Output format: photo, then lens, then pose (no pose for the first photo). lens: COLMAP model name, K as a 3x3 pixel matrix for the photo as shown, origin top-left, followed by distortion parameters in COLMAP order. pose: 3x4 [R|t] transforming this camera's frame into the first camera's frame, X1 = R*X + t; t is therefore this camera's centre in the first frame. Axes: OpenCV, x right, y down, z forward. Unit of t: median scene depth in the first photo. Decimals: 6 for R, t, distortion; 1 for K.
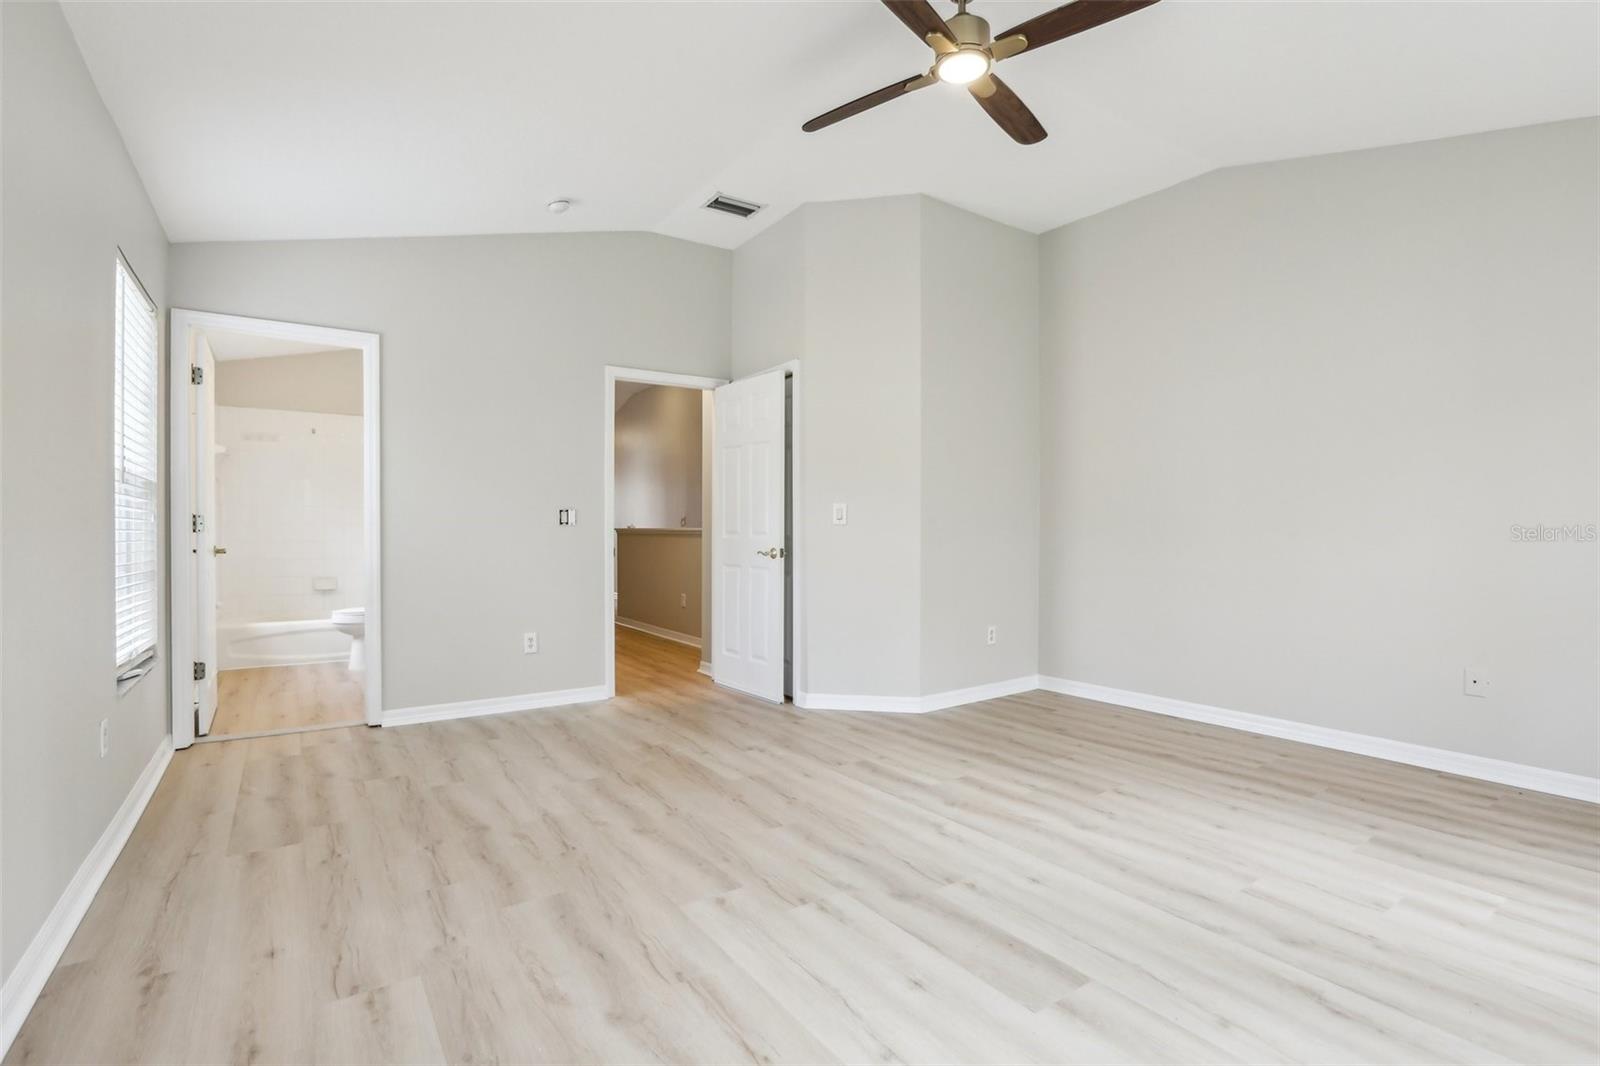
lens RADIAL K [[754.3, 0, 800.0], [0, 754.3, 533.0], [0, 0, 1]] dist [-0.059674, 0.025588]
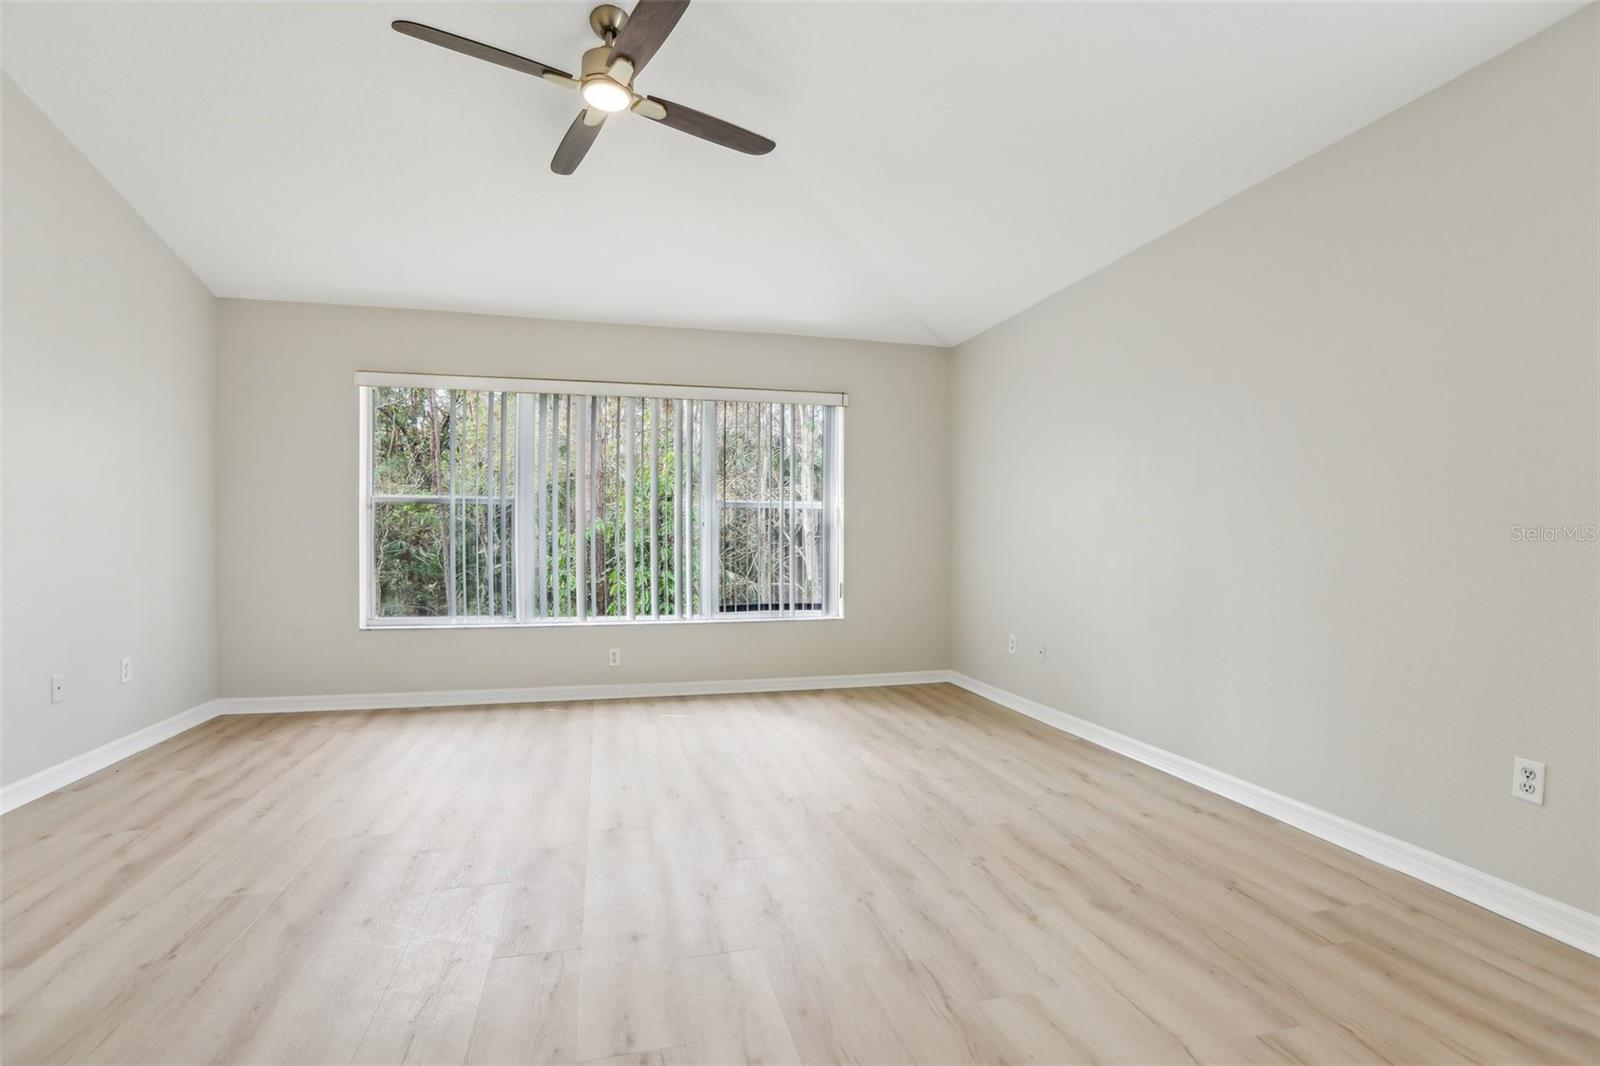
lens RADIAL K [[743.2, 0, 809.7], [0, 743.2, 539.3], [0, 0, 1]] dist [-0.057426, 0.024921]
pose [[-0.944418, -0.004654, 0.328714, -0.312028], [-0.002530, 0.999973, 0.006887, -0.003345], [-0.328737, 0.005673, -0.944404, 1.484153]]
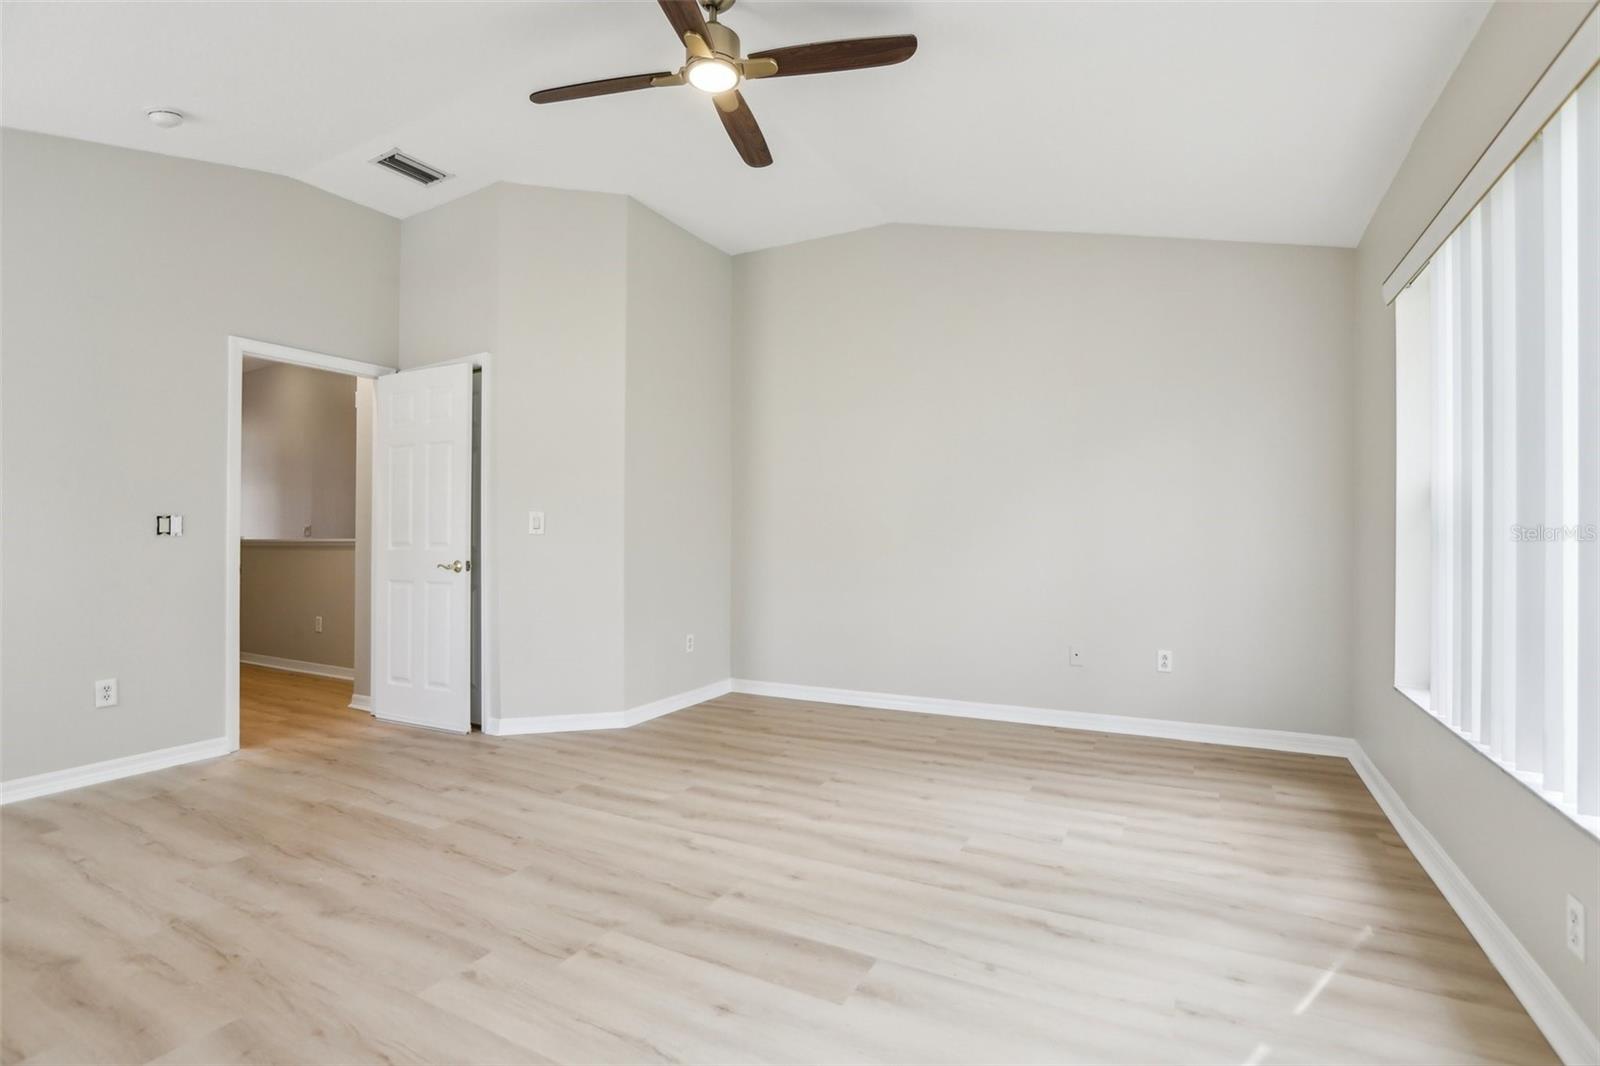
lens RADIAL K [[743.2, 0, 809.7], [0, 743.2, 539.3], [0, 0, 1]] dist [-0.057426, 0.024921]
pose [[0.888677, -0.004094, 0.458515, -0.088051], [0.006400, 0.999973, -0.003477, 0.000431], [-0.458489, 0.006024, 0.888680, 0.050241]]
